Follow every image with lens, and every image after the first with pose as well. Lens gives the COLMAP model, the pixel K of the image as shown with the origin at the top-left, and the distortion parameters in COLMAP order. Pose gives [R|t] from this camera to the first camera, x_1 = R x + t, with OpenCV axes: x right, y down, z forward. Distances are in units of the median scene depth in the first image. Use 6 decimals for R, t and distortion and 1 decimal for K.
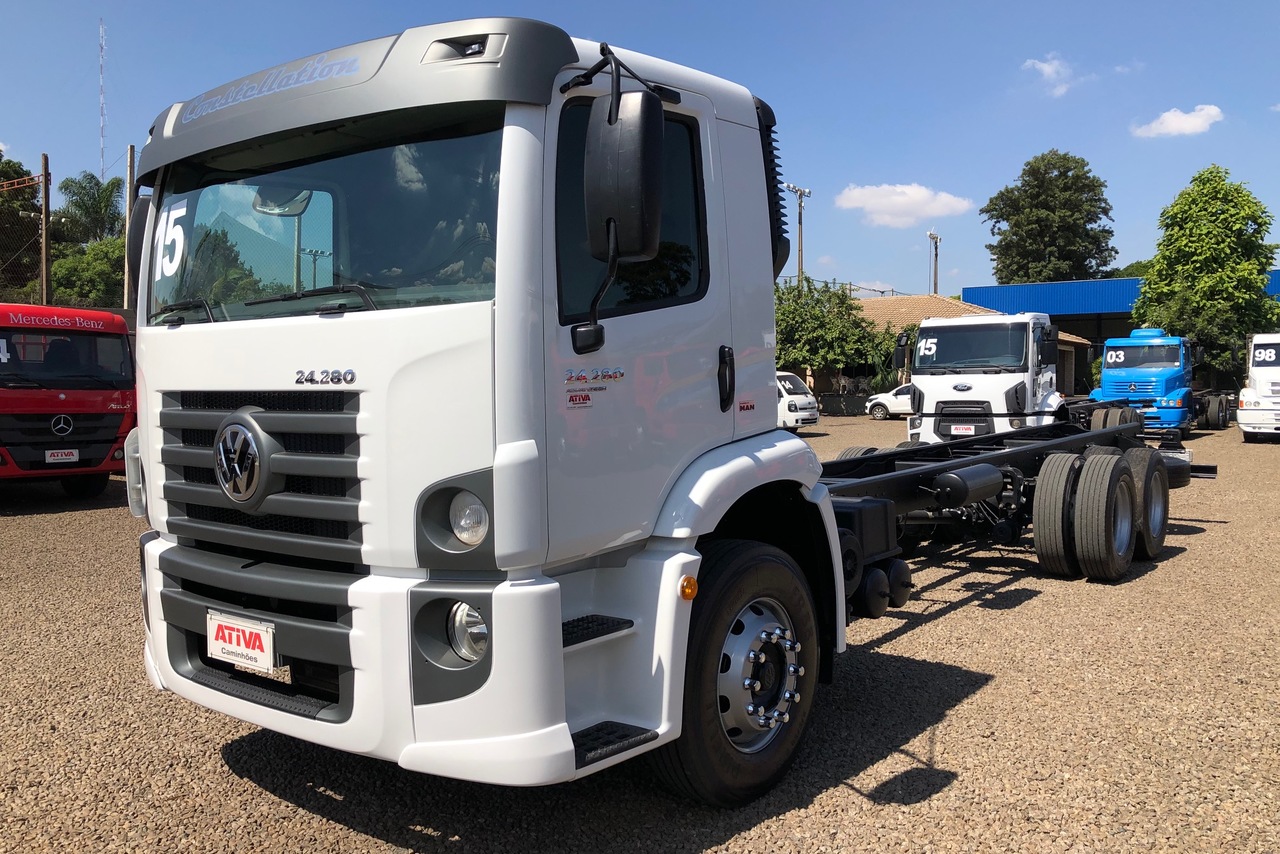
lens RADIAL K [[1034.5, 0, 640.0], [0, 1034.5, 427.0], [0, 0, 1]] dist [-0.033773, -0.001019]
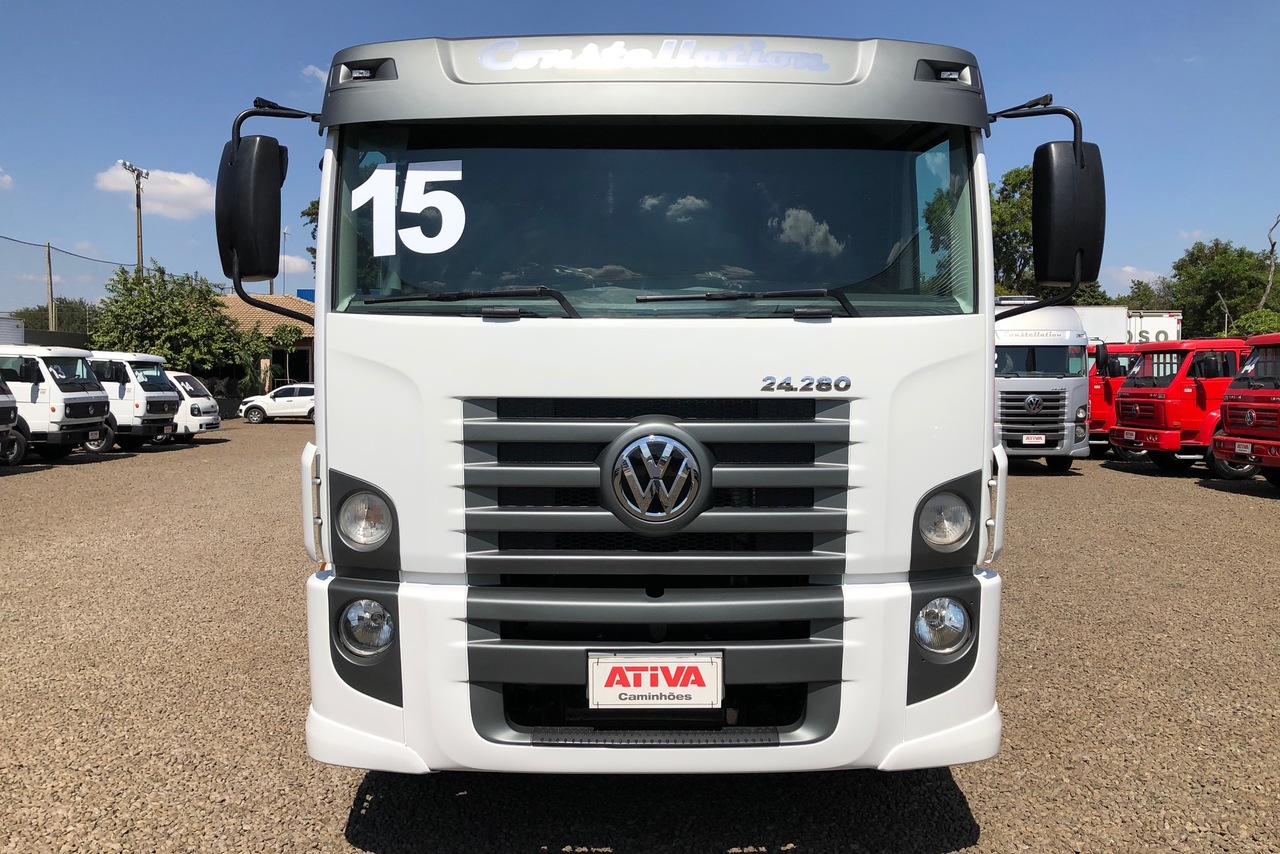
lens RADIAL K [[1038.6, 0, 640.0], [0, 1038.6, 427.0], [0, 0, 1]] dist [0.002961, 0.001329]
pose [[0.801024, -0.015996, 0.598419, -0.913296], [0.017357, 0.999843, 0.003493, -0.012853], [-0.598381, 0.007588, 0.801176, 0.285482]]
